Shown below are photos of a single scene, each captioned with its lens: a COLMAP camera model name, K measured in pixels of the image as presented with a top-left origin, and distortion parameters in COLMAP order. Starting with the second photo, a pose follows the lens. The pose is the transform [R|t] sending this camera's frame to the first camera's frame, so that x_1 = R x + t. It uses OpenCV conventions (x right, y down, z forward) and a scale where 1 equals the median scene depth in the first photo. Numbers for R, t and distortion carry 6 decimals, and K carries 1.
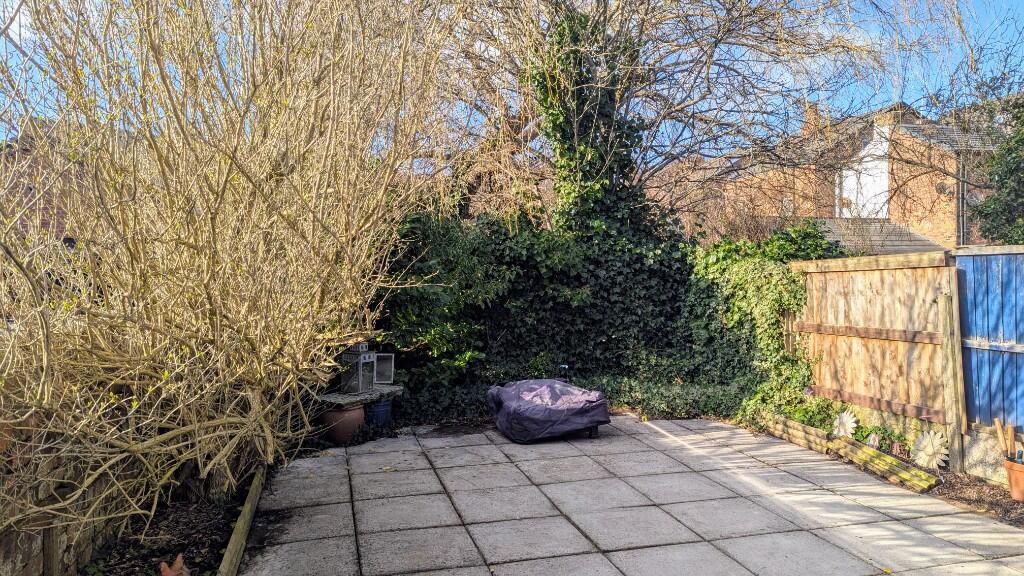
lens RADIAL K [[727.7, 0, 513.7], [0, 727.7, 281.9], [0, 0, 1]] dist [0.009144, -0.011979]
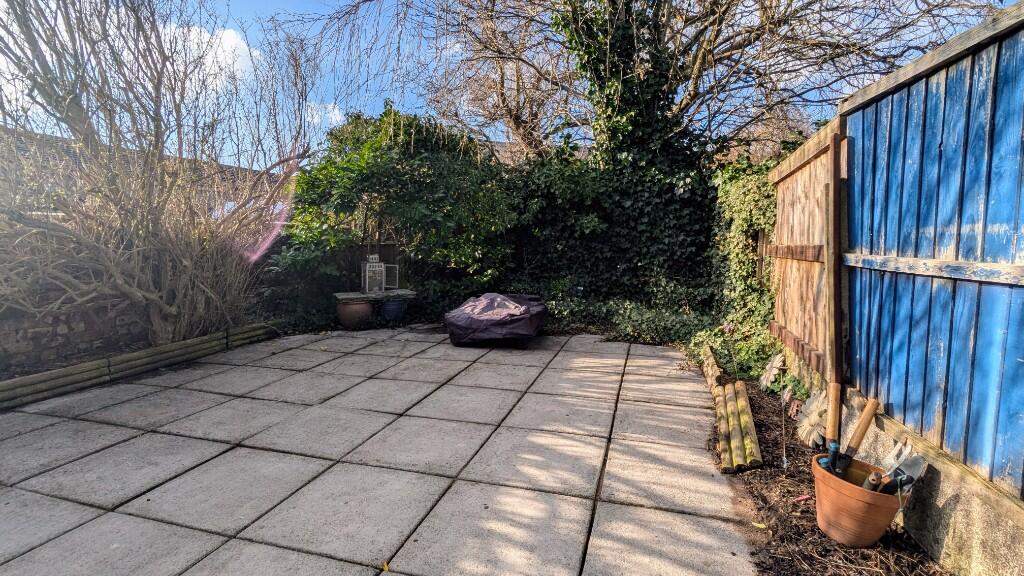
lens RADIAL K [[483.8, 0, 507.6], [0, 483.8, 295.0], [0, 0, 1]] dist [0.004085, -0.000564]
pose [[0.848255, 0.065197, -0.525559, 0.411954], [-0.006167, 0.993542, 0.113298, 0.048559], [0.529552, -0.092865, 0.843179, 0.352033]]
